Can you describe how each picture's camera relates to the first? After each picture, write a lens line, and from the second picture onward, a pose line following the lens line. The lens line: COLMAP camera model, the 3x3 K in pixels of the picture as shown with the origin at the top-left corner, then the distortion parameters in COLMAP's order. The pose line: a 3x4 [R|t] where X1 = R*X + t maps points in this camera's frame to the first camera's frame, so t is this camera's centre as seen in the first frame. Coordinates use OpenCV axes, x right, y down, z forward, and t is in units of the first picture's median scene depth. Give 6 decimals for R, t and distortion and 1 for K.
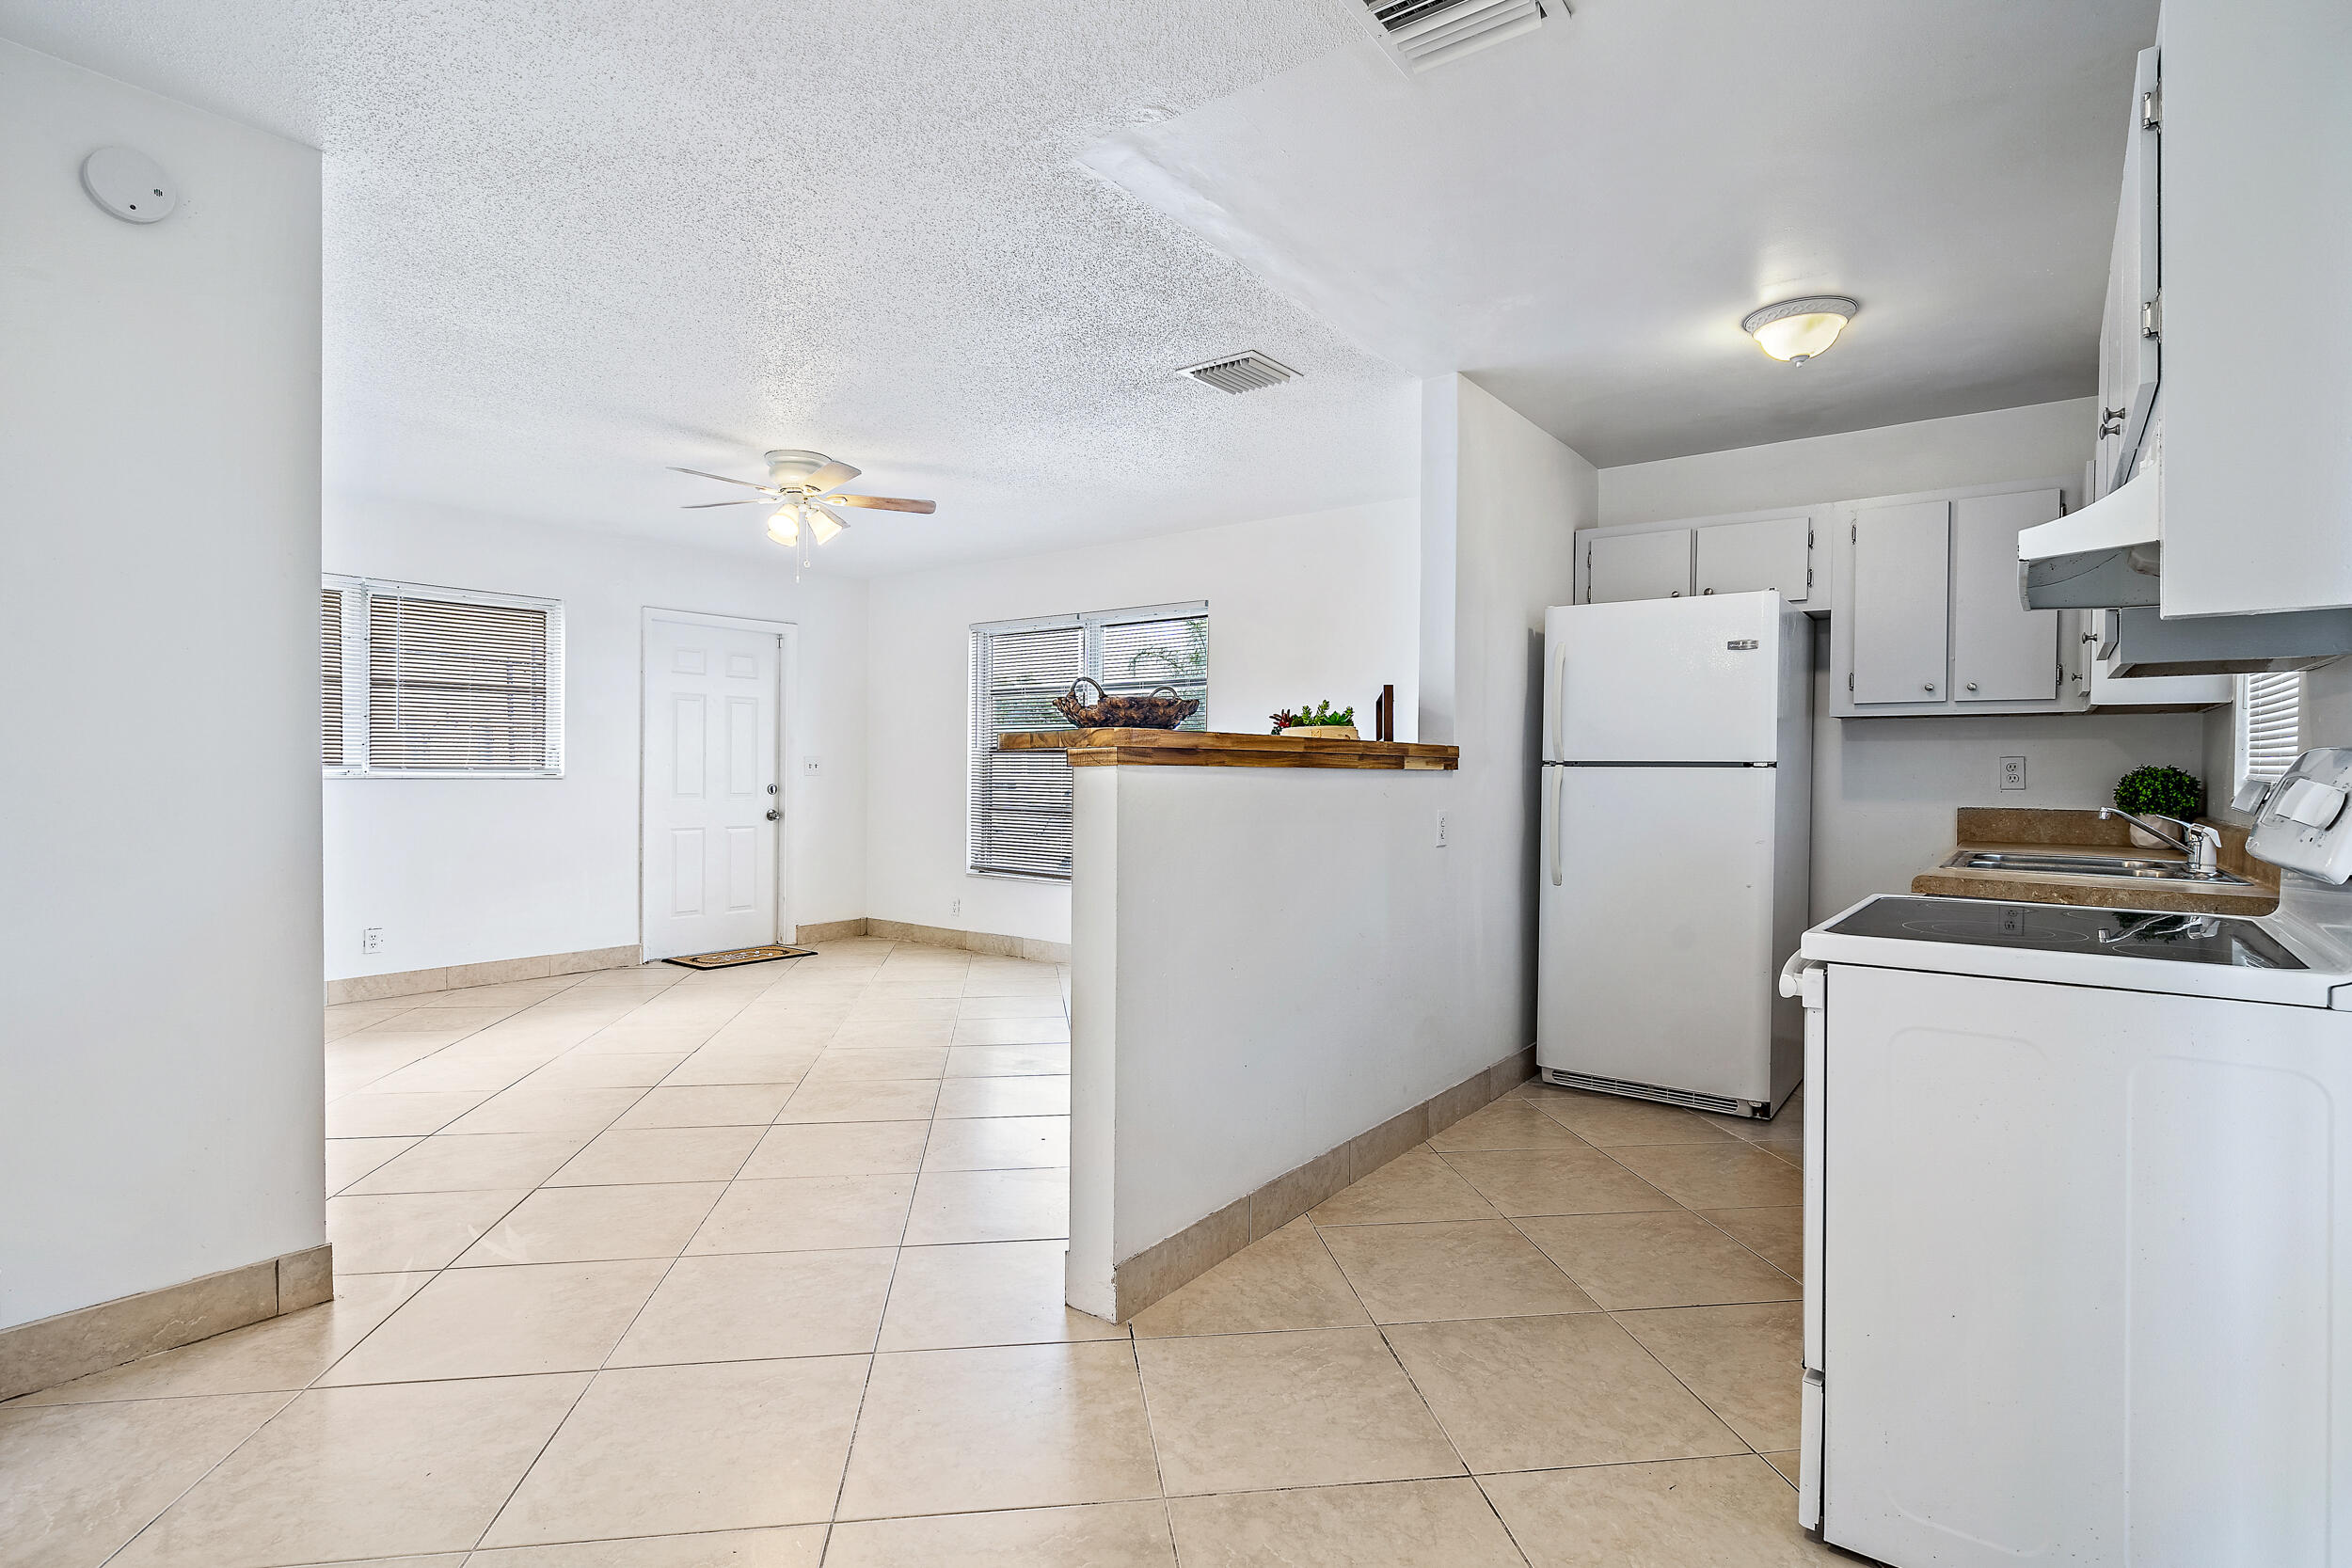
lens RADIAL K [[1143.8, 0, 1176.0], [0, 1143.8, 784.0], [0, 0, 1]] dist [0.001120, 0.000254]
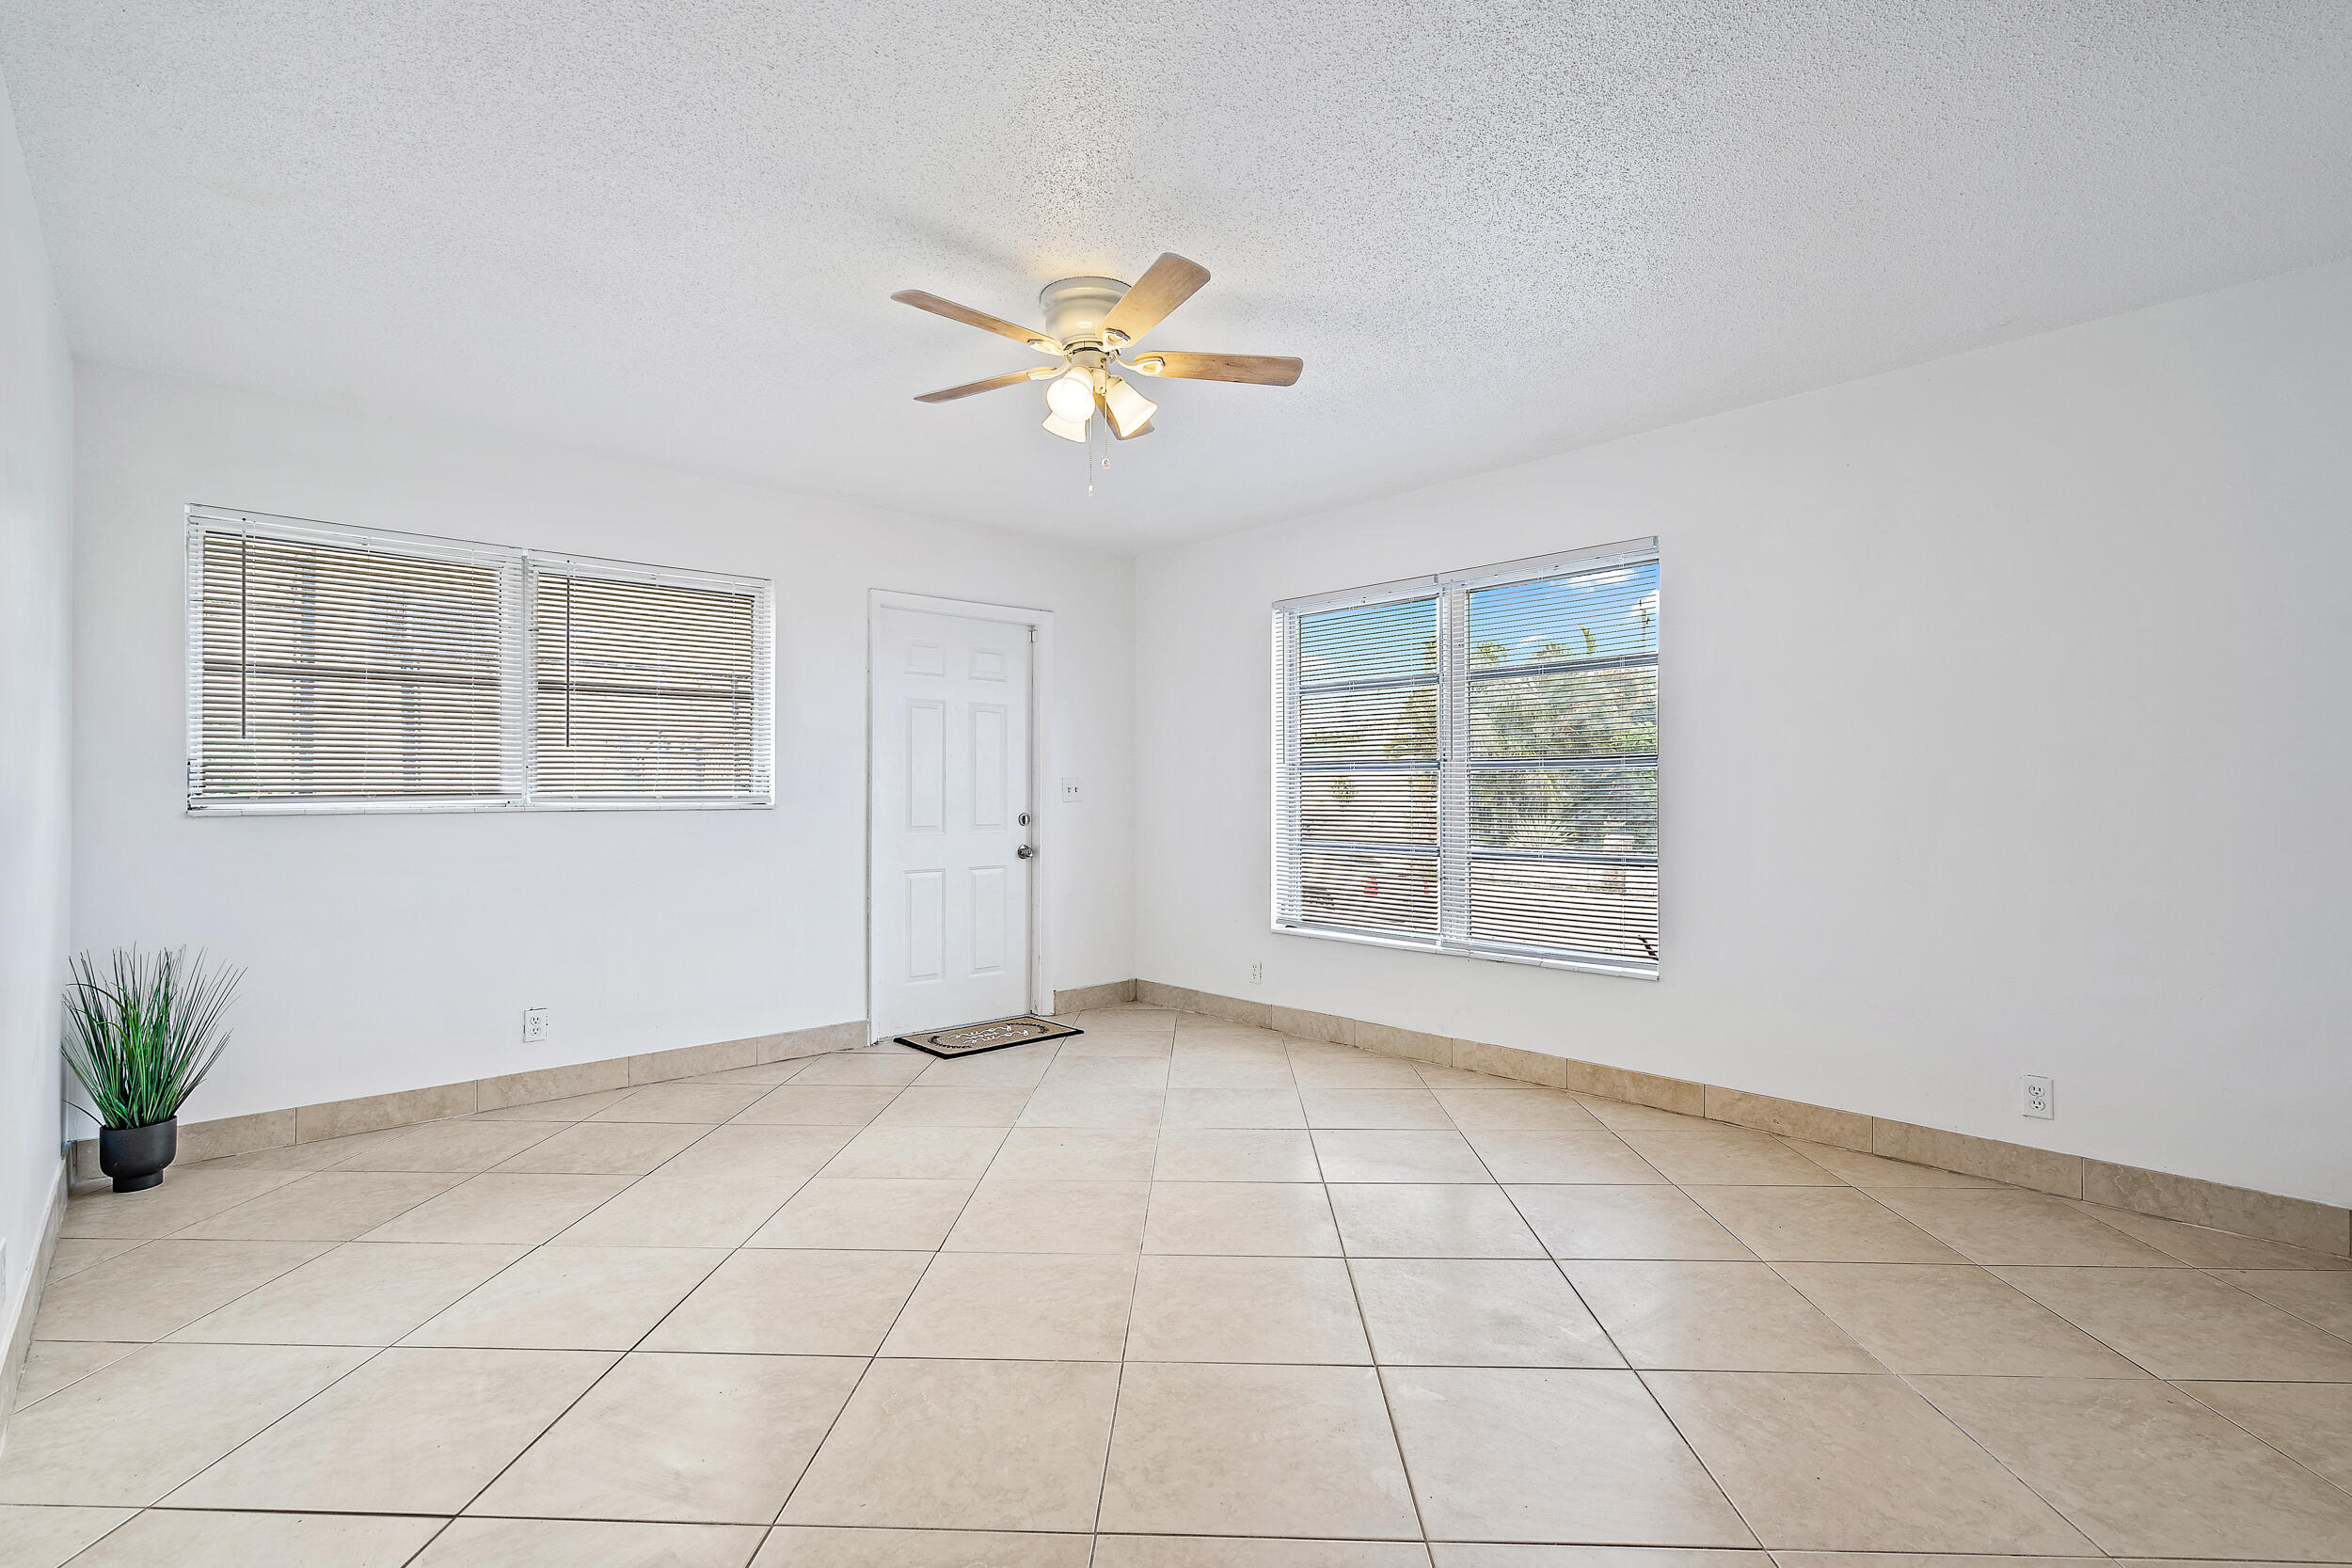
lens RADIAL K [[1097.1, 0, 1176.0], [0, 1097.1, 784.0], [0, 0, 1]] dist [-0.003189, -0.000755]
pose [[0.984695, -0.011765, -0.173891, -0.130739], [0.008177, 0.999739, -0.021336, -0.003339], [0.174096, 0.019588, 0.984534, 0.300252]]
